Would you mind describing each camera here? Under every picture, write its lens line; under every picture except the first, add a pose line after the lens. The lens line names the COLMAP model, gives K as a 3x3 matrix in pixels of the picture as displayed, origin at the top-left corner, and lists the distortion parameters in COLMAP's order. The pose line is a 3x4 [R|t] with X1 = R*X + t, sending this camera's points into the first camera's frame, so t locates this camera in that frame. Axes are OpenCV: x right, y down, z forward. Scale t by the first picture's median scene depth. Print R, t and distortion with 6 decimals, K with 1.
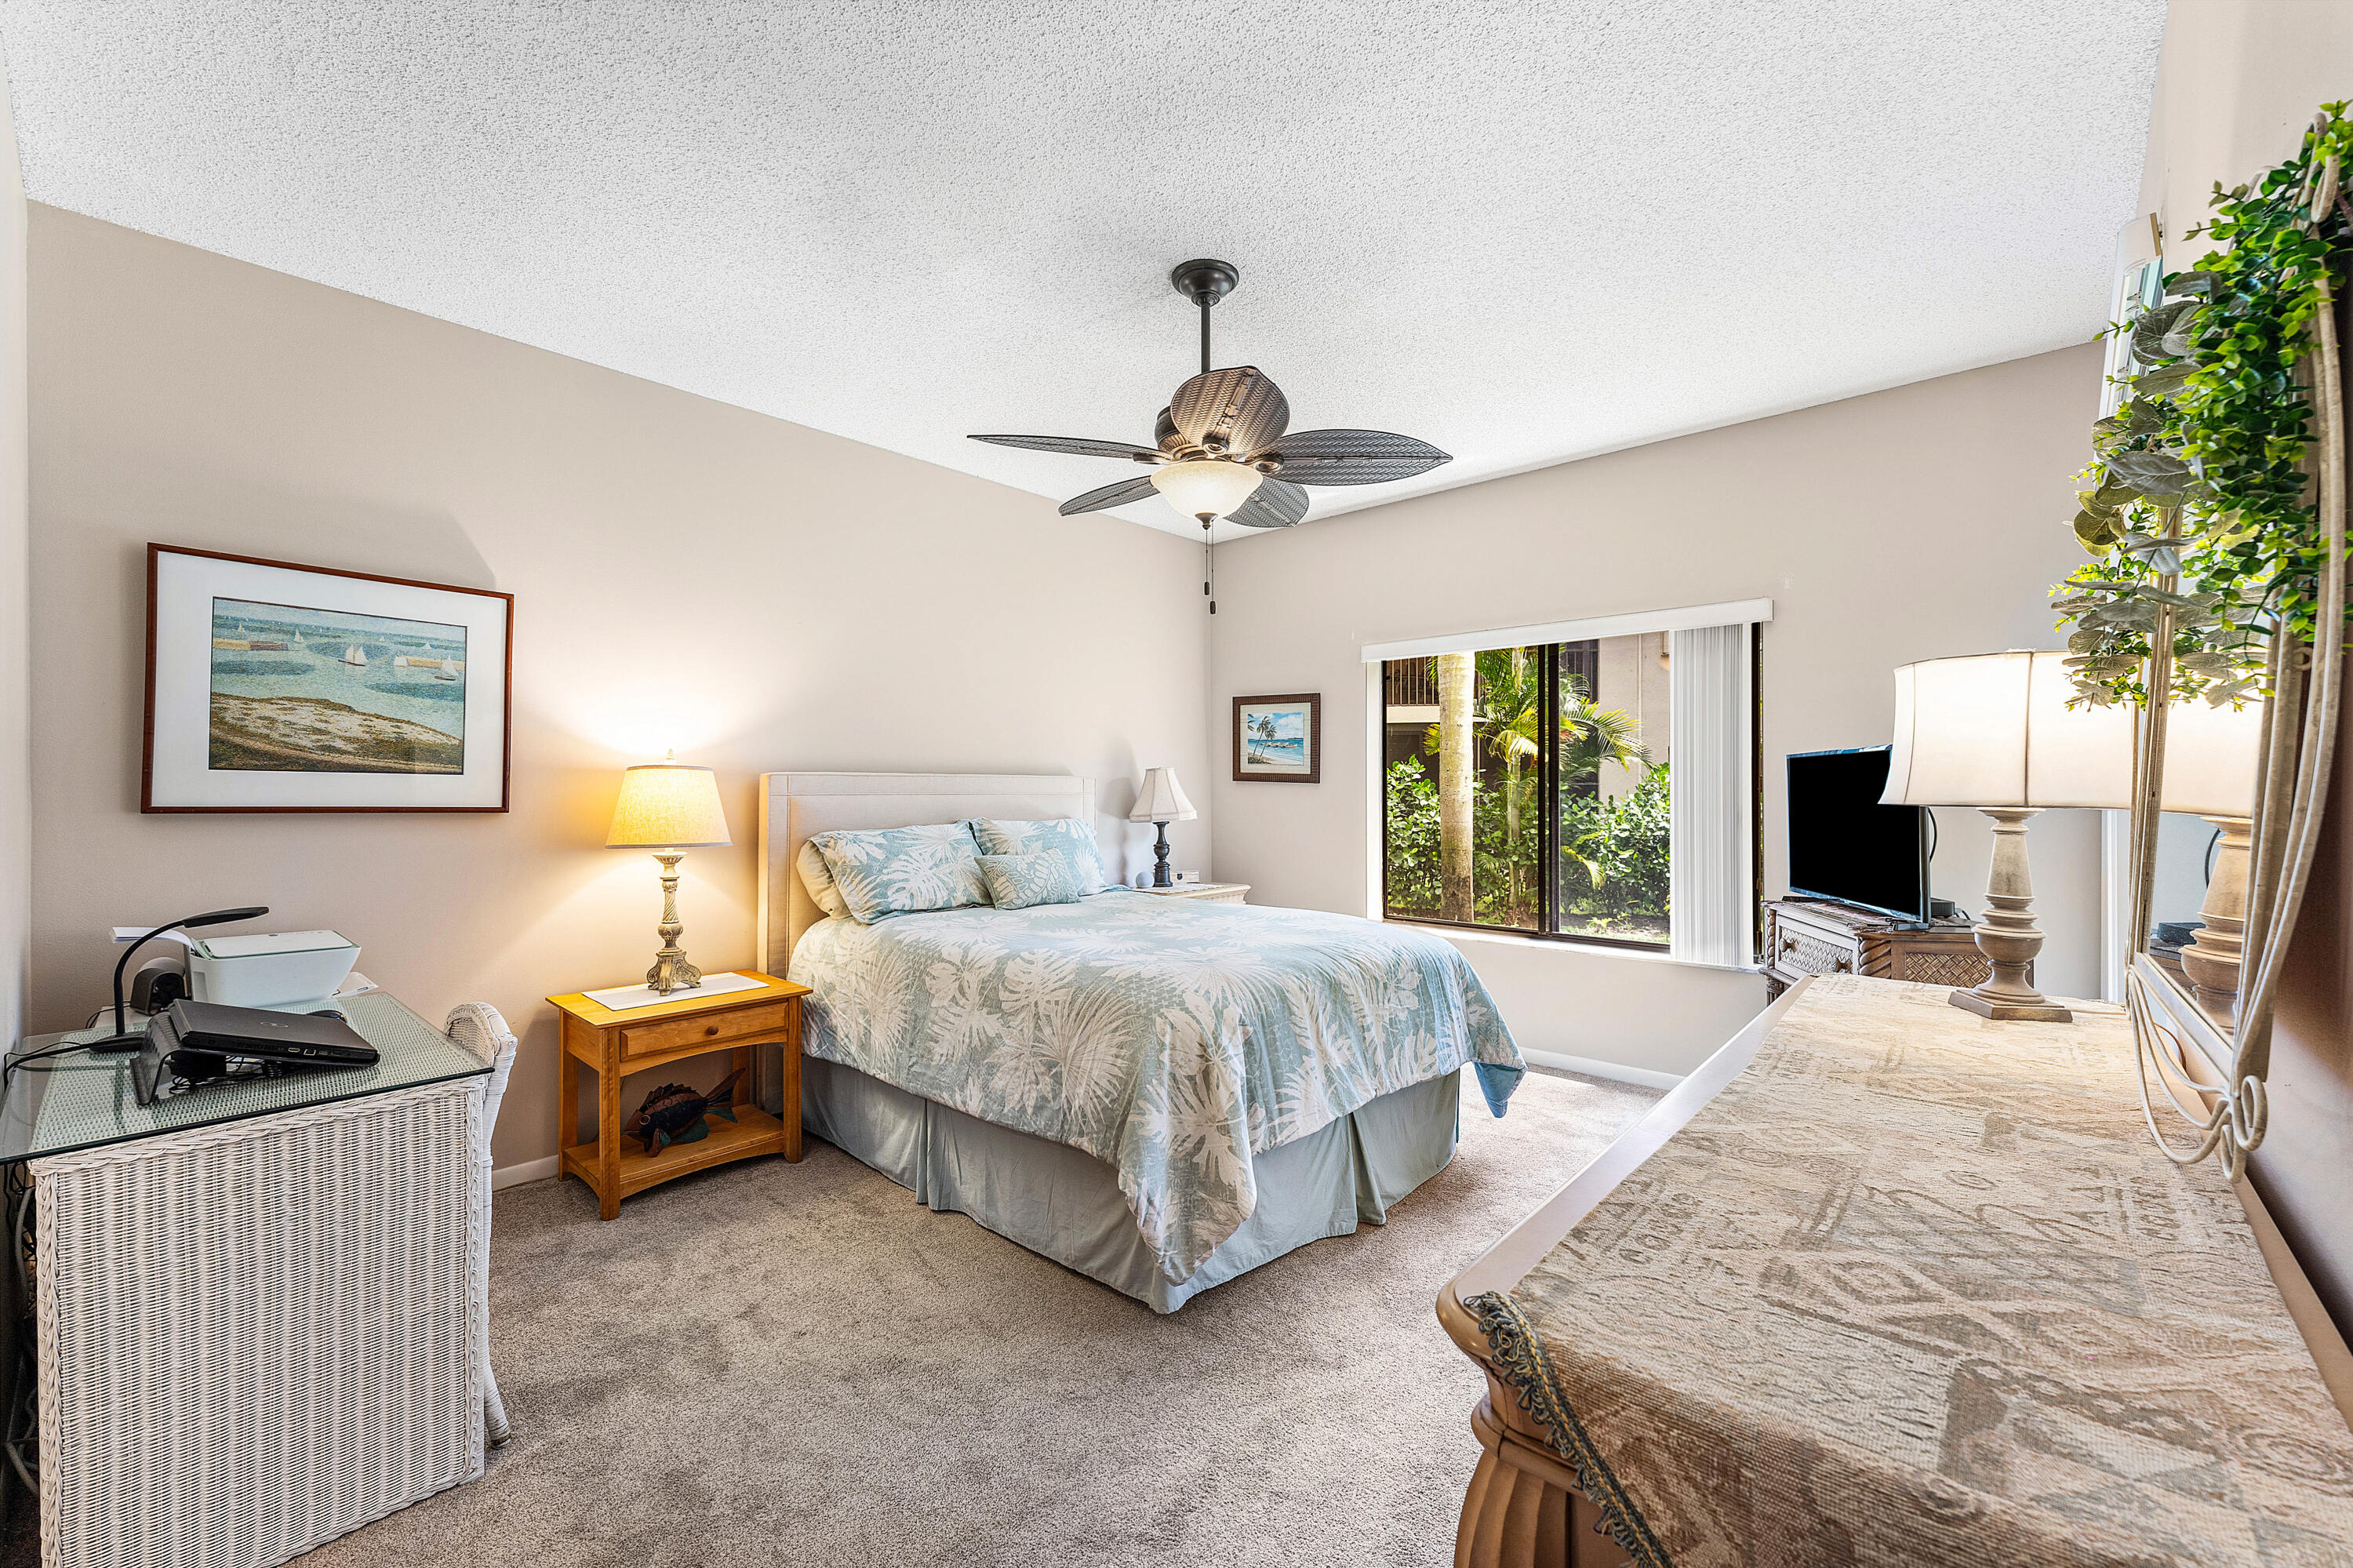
lens RADIAL K [[942.2, 0, 1179.0], [0, 942.2, 783.5], [0, 0, 1]] dist [0.000040, -0.000235]
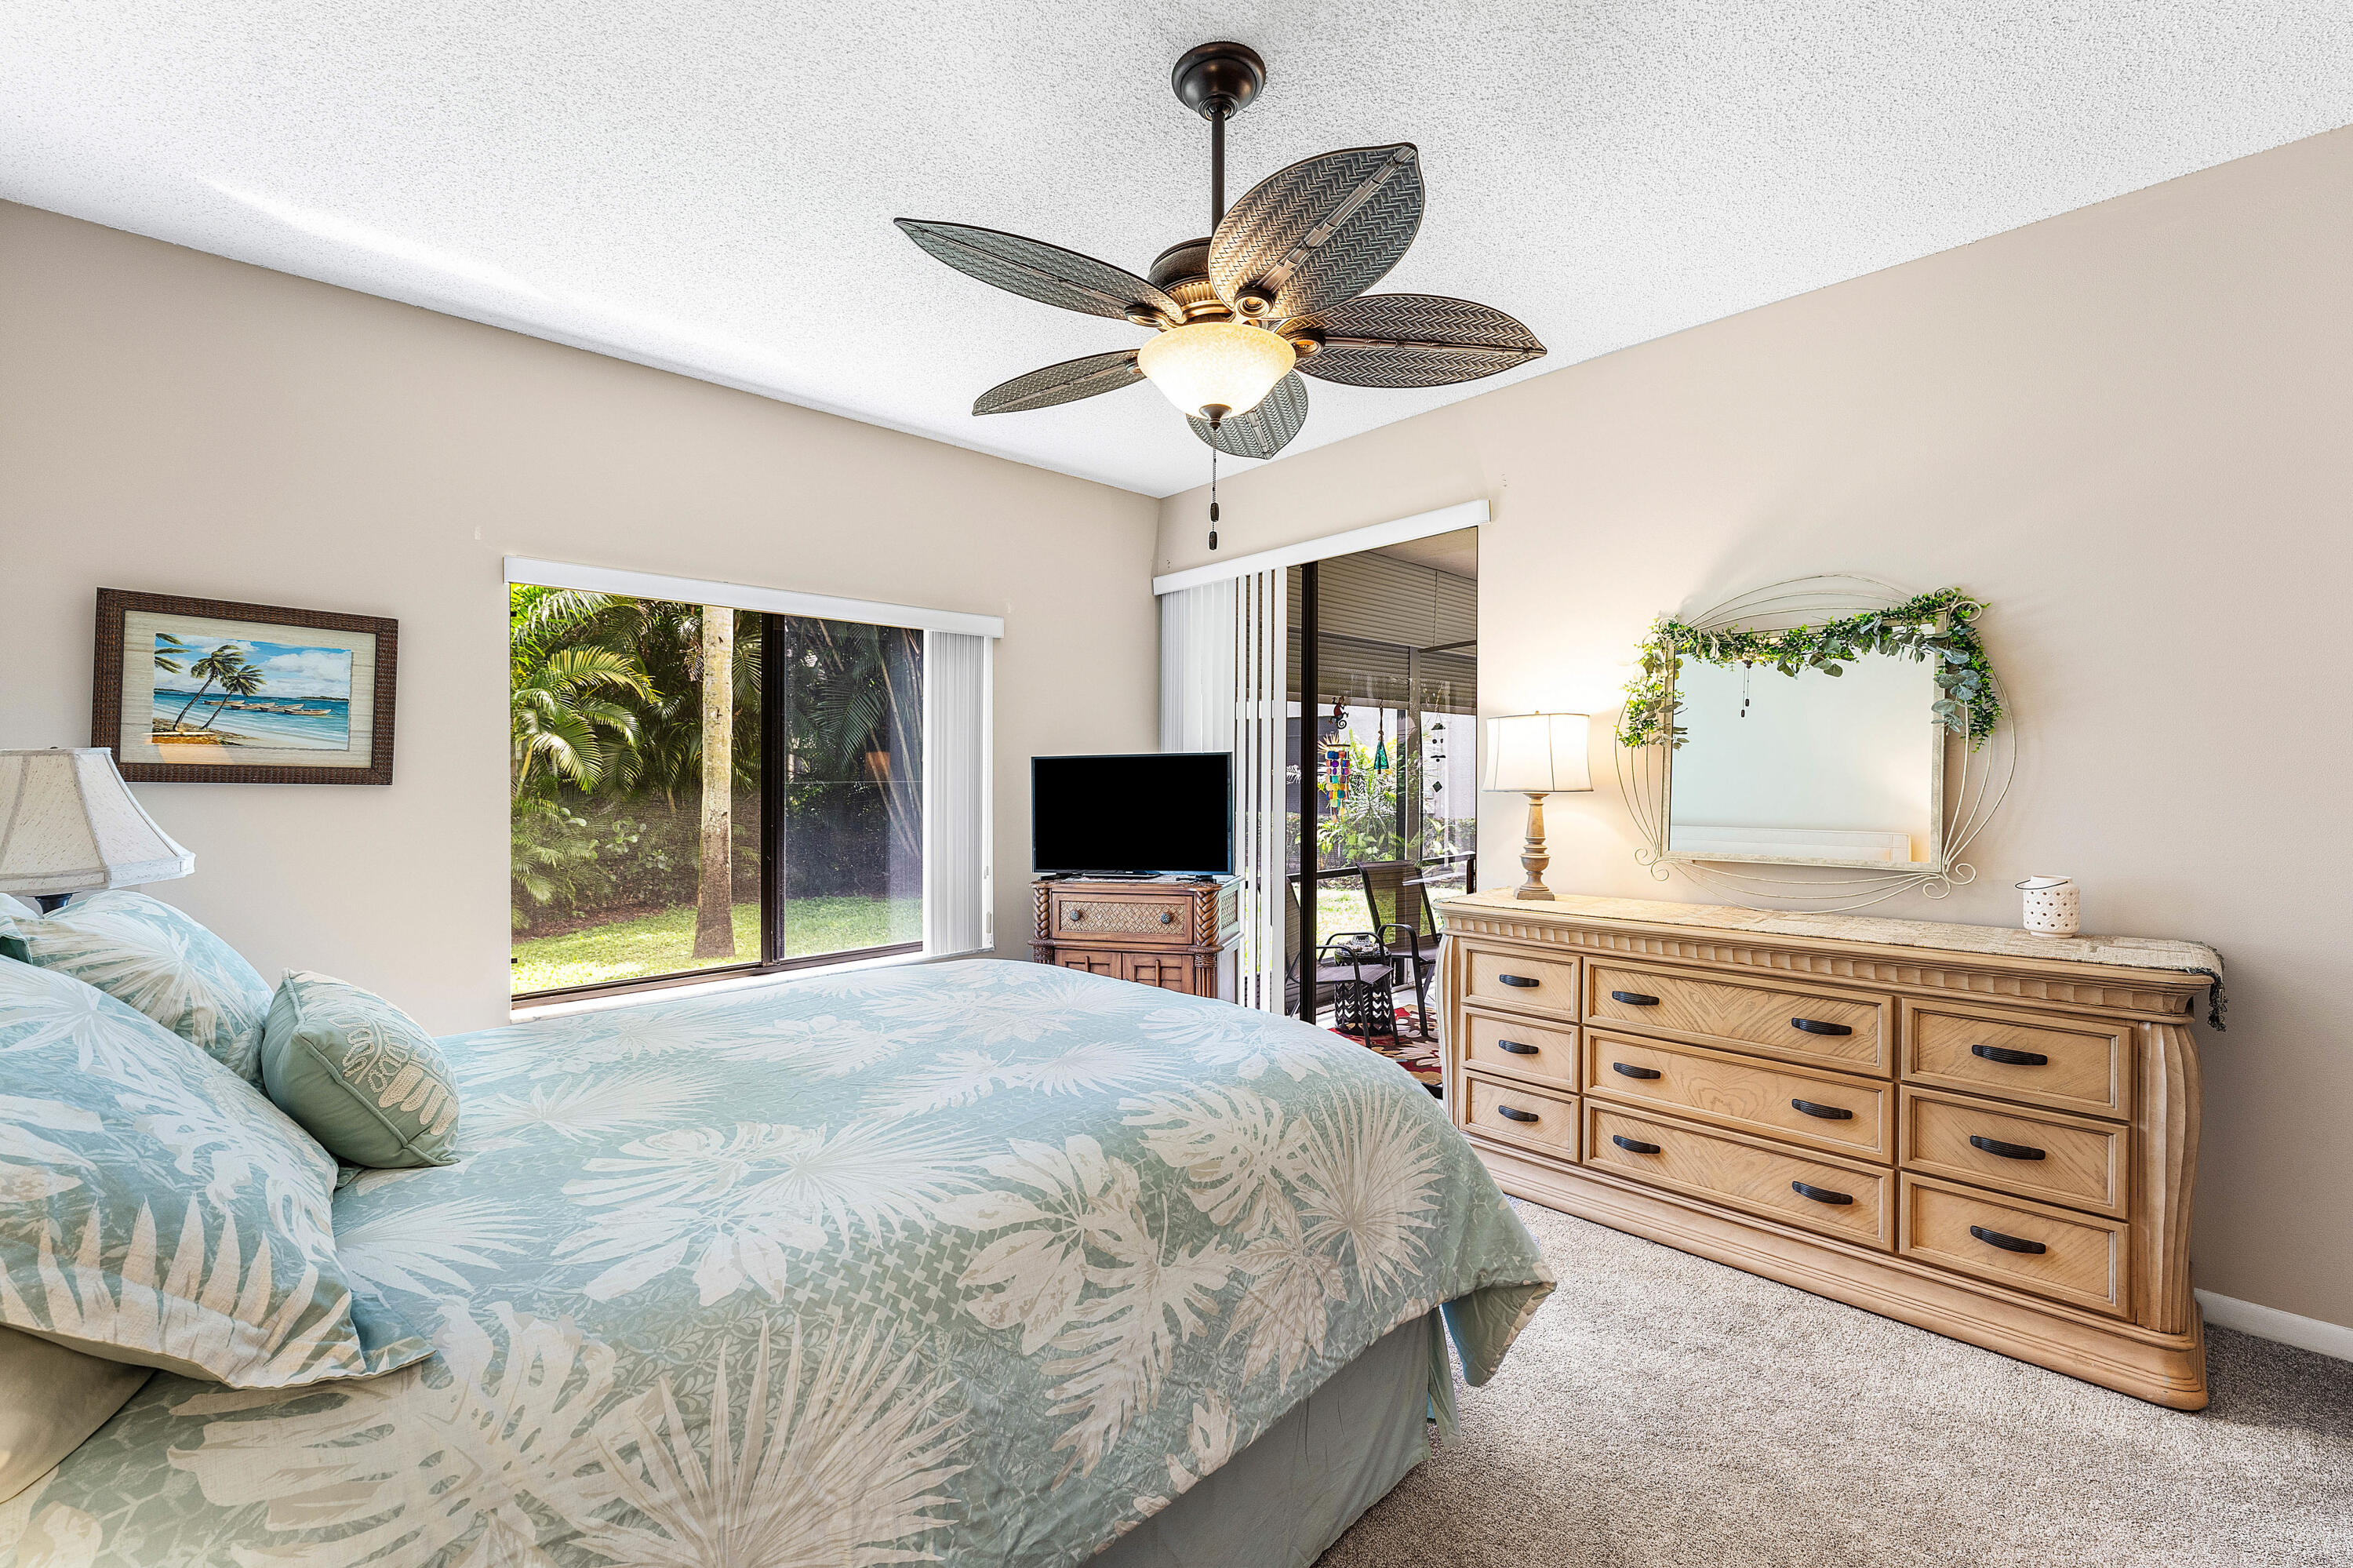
lens RADIAL K [[942.2, 0, 1179.0], [0, 942.2, 783.5], [0, 0, 1]] dist [0.000040, -0.000235]
pose [[0.091338, -0.007588, 0.995791, -0.429001], [0.004181, 0.999965, 0.007236, -0.003266], [-0.995811, 0.003502, 0.091367, 0.596219]]
